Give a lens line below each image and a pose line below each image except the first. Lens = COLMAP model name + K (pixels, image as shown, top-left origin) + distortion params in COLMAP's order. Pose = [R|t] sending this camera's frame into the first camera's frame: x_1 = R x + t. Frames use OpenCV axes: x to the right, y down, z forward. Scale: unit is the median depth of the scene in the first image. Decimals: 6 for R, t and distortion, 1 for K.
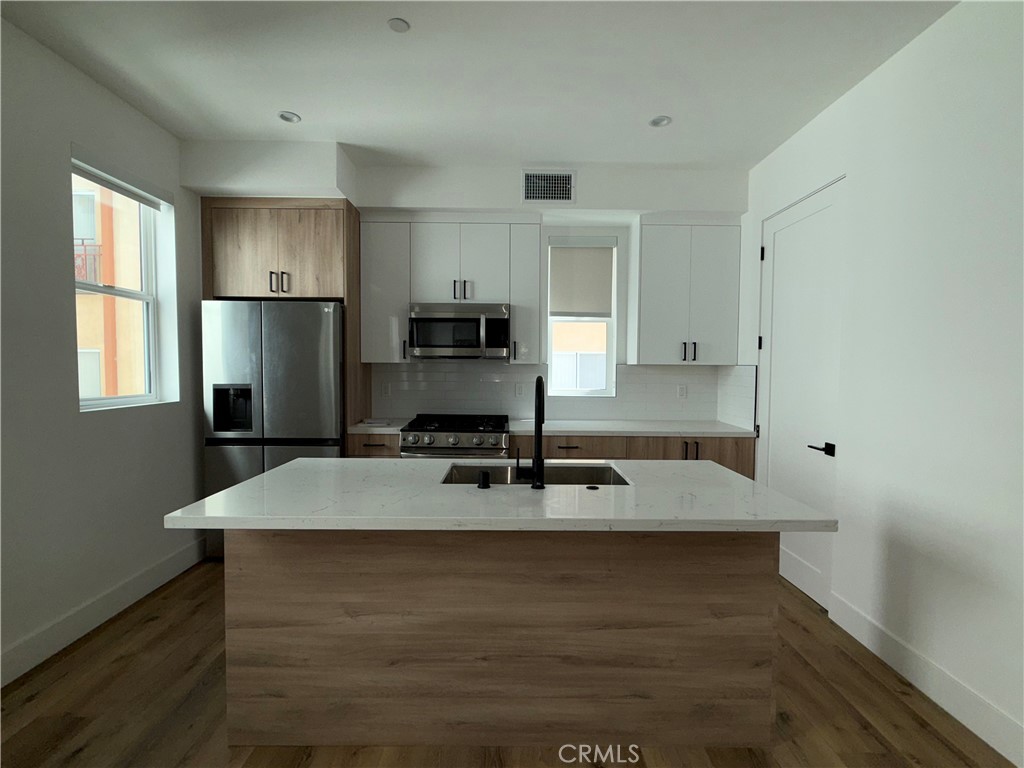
lens RADIAL K [[479.7, 0, 511.8], [0, 479.7, 386.1], [0, 0, 1]] dist [-0.000874, 0.000866]
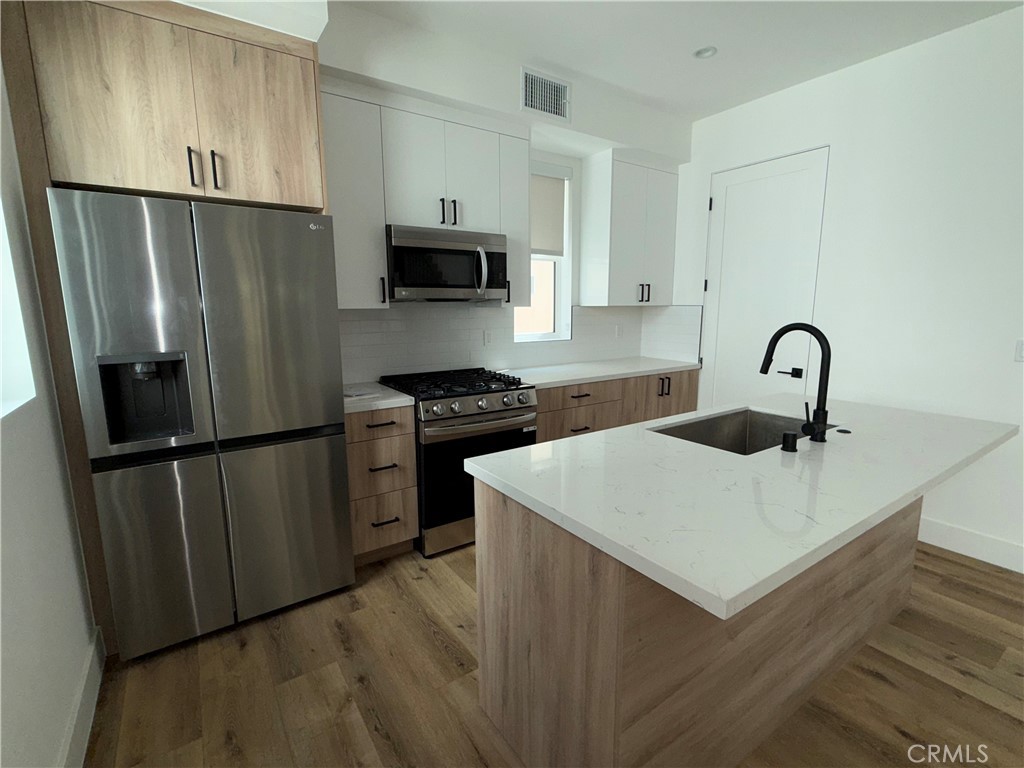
lens RADIAL K [[479.7, 0, 511.4], [0, 479.7, 386.4], [0, 0, 1]] dist [-0.000874, 0.000866]
pose [[0.829665, -0.106377, 0.548033, -0.509511], [0.037865, 0.990140, 0.134869, -0.023939], [-0.556976, -0.091145, 0.825512, 0.295891]]
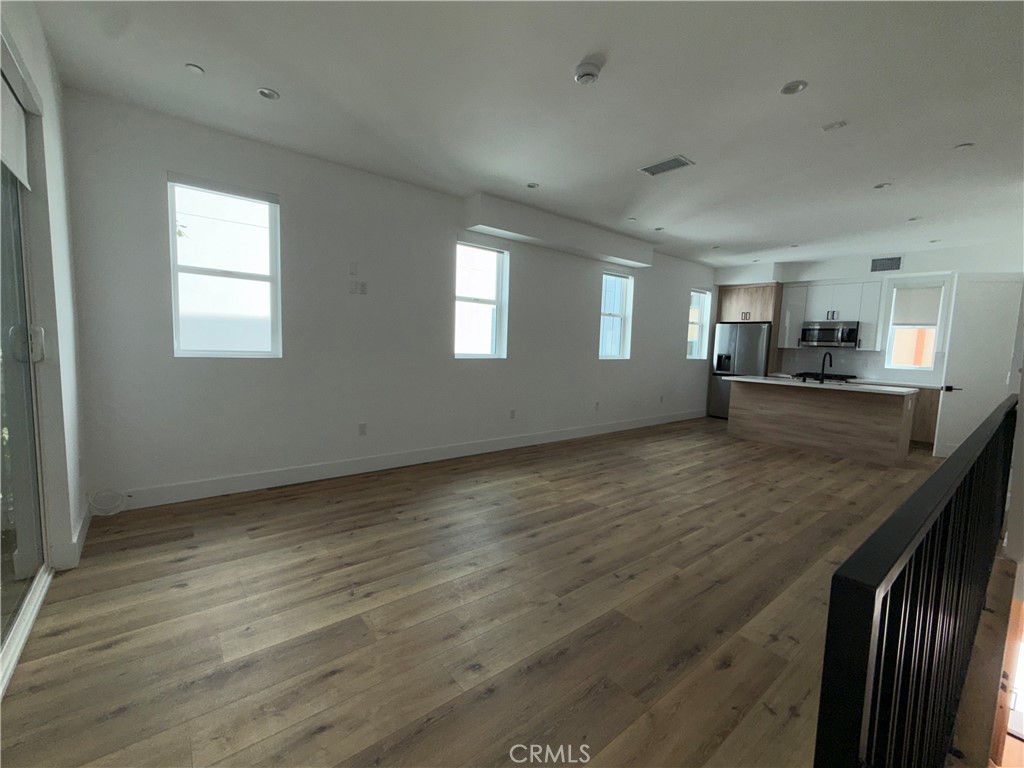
lens RADIAL K [[437.9, 0, 507.9], [0, 437.9, 383.6], [0, 0, 1]] dist [0.001820, -0.000216]
pose [[0.622786, 0.089066, -0.777306, 0.593702], [-0.065536, 0.995946, 0.061611, 0.087695], [0.779643, 0.012572, 0.626098, -1.488365]]
